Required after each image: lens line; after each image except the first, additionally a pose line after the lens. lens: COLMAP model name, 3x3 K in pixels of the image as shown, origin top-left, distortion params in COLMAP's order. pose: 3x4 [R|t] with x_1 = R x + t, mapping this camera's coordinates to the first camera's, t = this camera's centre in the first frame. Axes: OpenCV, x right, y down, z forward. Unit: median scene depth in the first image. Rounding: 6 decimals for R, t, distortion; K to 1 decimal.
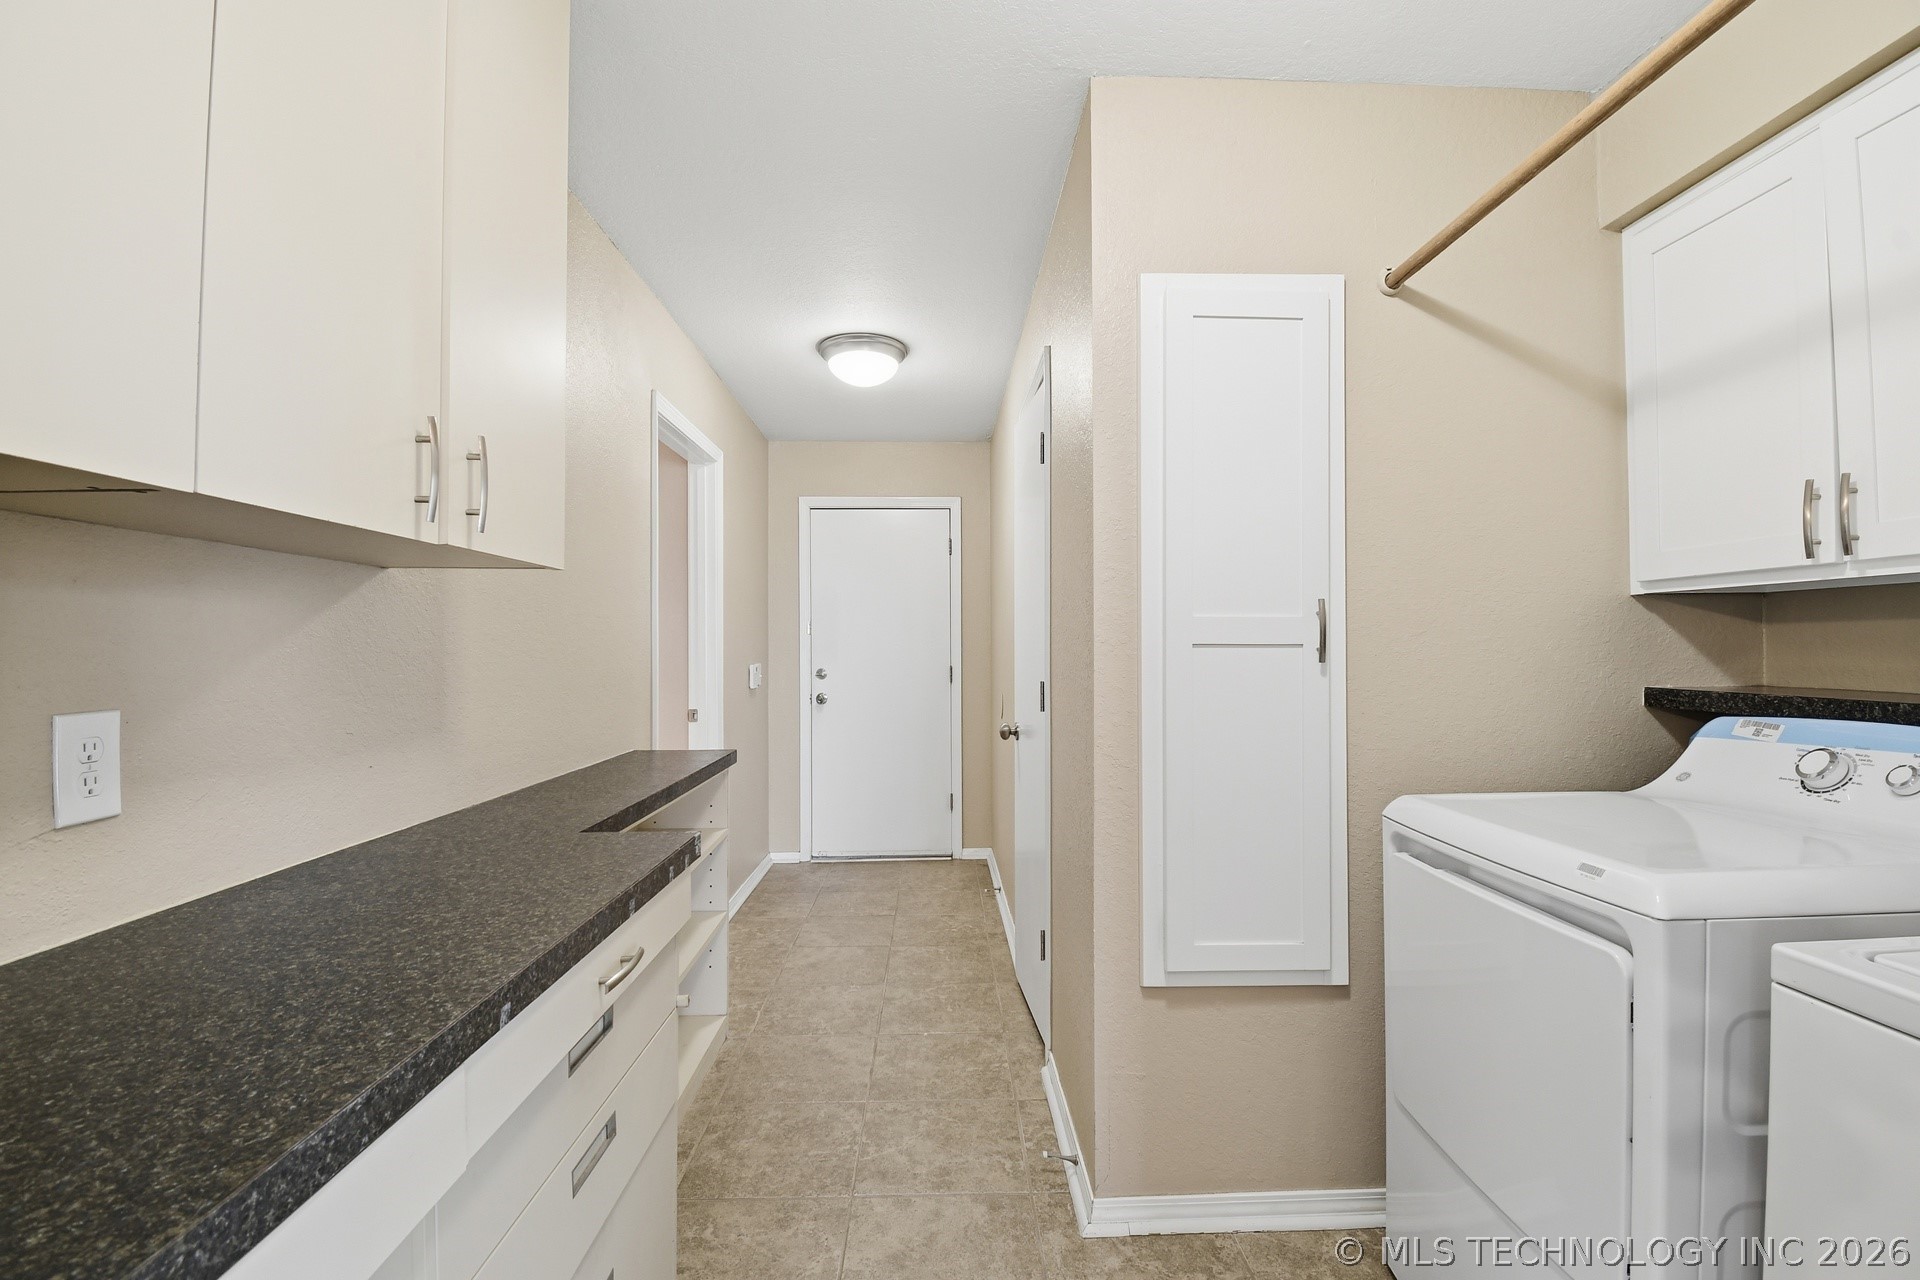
lens RADIAL K [[894.3, 0, 963.3], [0, 894.3, 639.6], [0, 0, 1]] dist [0.035275, -0.036544]
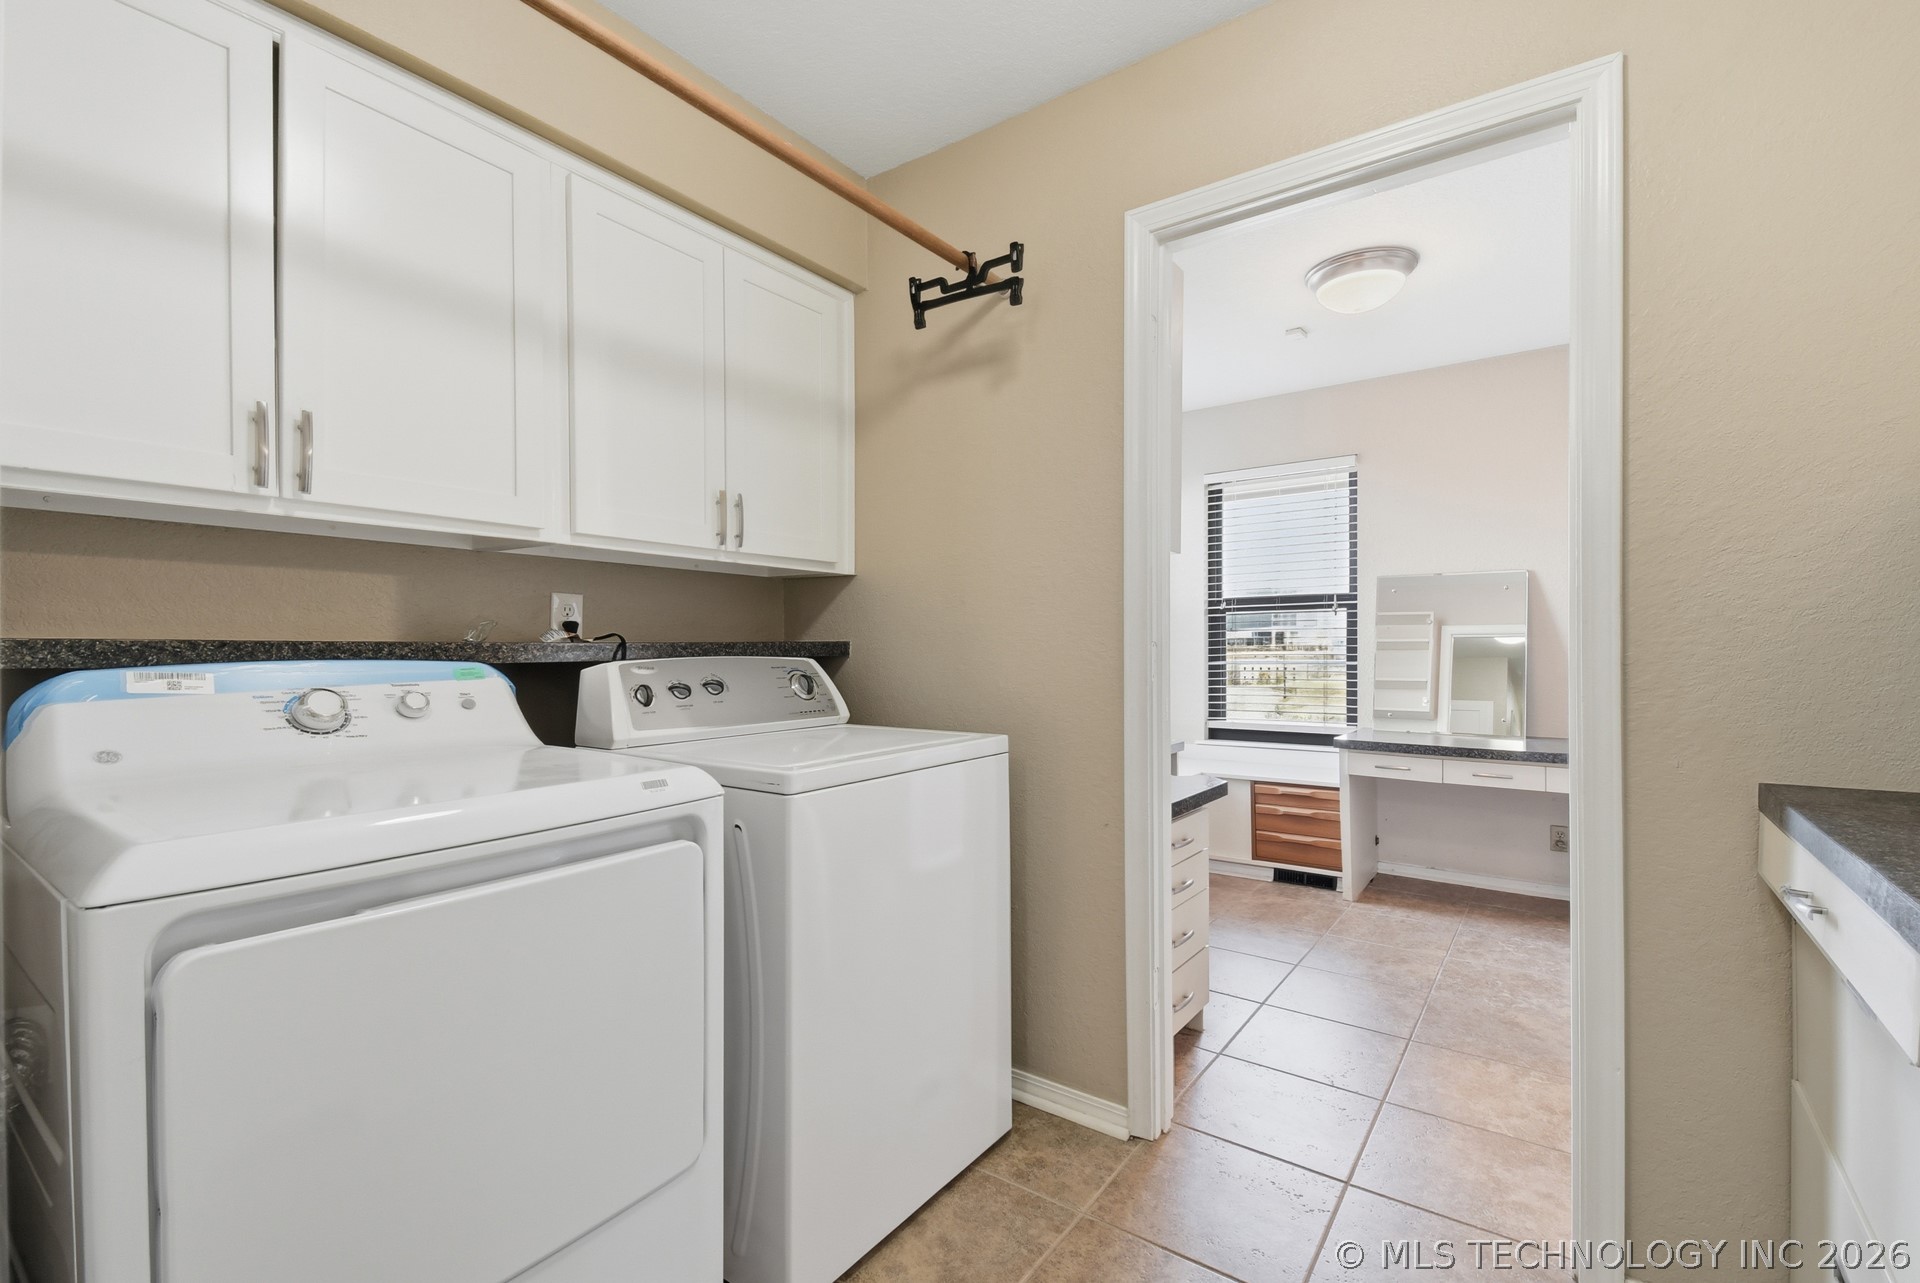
lens RADIAL K [[839.2, 0, 951.6], [0, 839.2, 646.6], [0, 0, 1]] dist [-0.000383, -0.000024]
pose [[-0.784000, 0.006788, 0.620723, -0.153046], [0.000502, 0.999947, -0.010300, 0.084665], [-0.620760, -0.007764, -0.783962, 1.264520]]
